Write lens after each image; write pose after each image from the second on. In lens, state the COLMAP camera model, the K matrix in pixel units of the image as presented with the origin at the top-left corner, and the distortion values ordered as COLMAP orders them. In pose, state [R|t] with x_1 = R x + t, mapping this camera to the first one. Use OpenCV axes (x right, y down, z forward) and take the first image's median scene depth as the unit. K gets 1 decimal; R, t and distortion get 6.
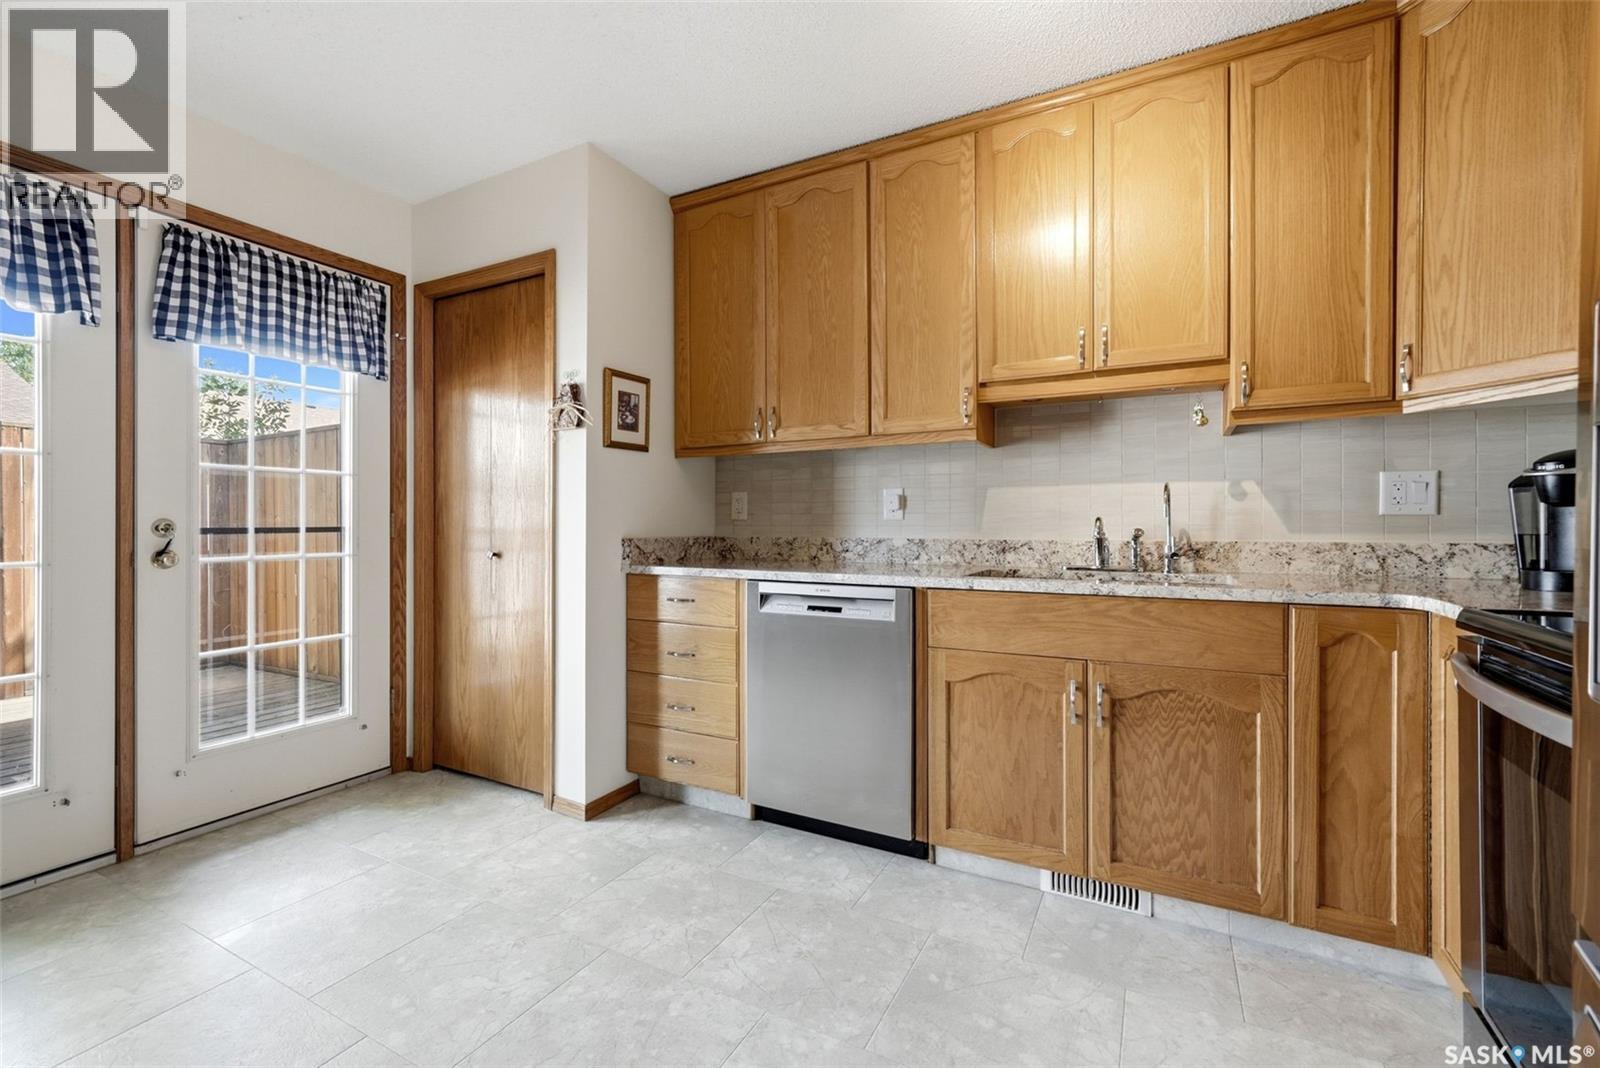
lens RADIAL K [[679.1, 0, 796.3], [0, 679.1, 542.5], [0, 0, 1]] dist [-0.000979, -0.000053]
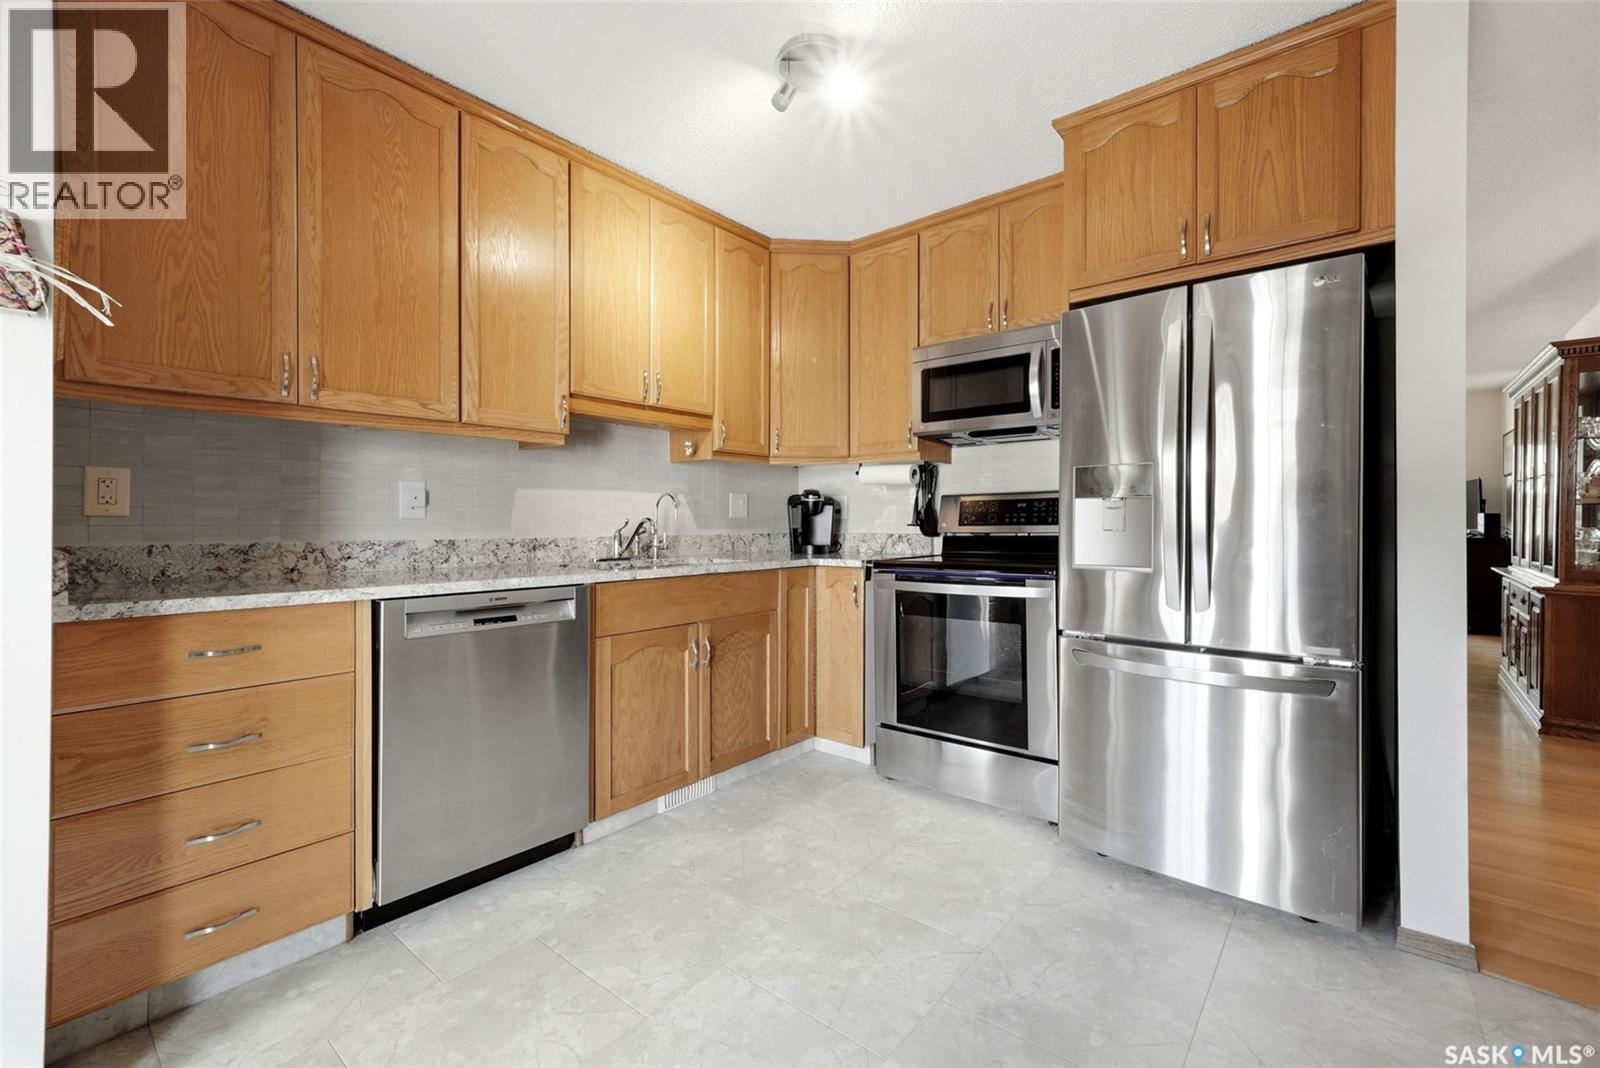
lens RADIAL K [[679.1, 0, 796.3], [0, 679.1, 542.5], [0, 0, 1]] dist [-0.000979, -0.000053]
pose [[0.204543, -0.028514, 0.978442, -0.724444], [0.025741, 0.999387, 0.023743, -0.013384], [-0.978519, 0.020330, 0.205152, 0.432134]]
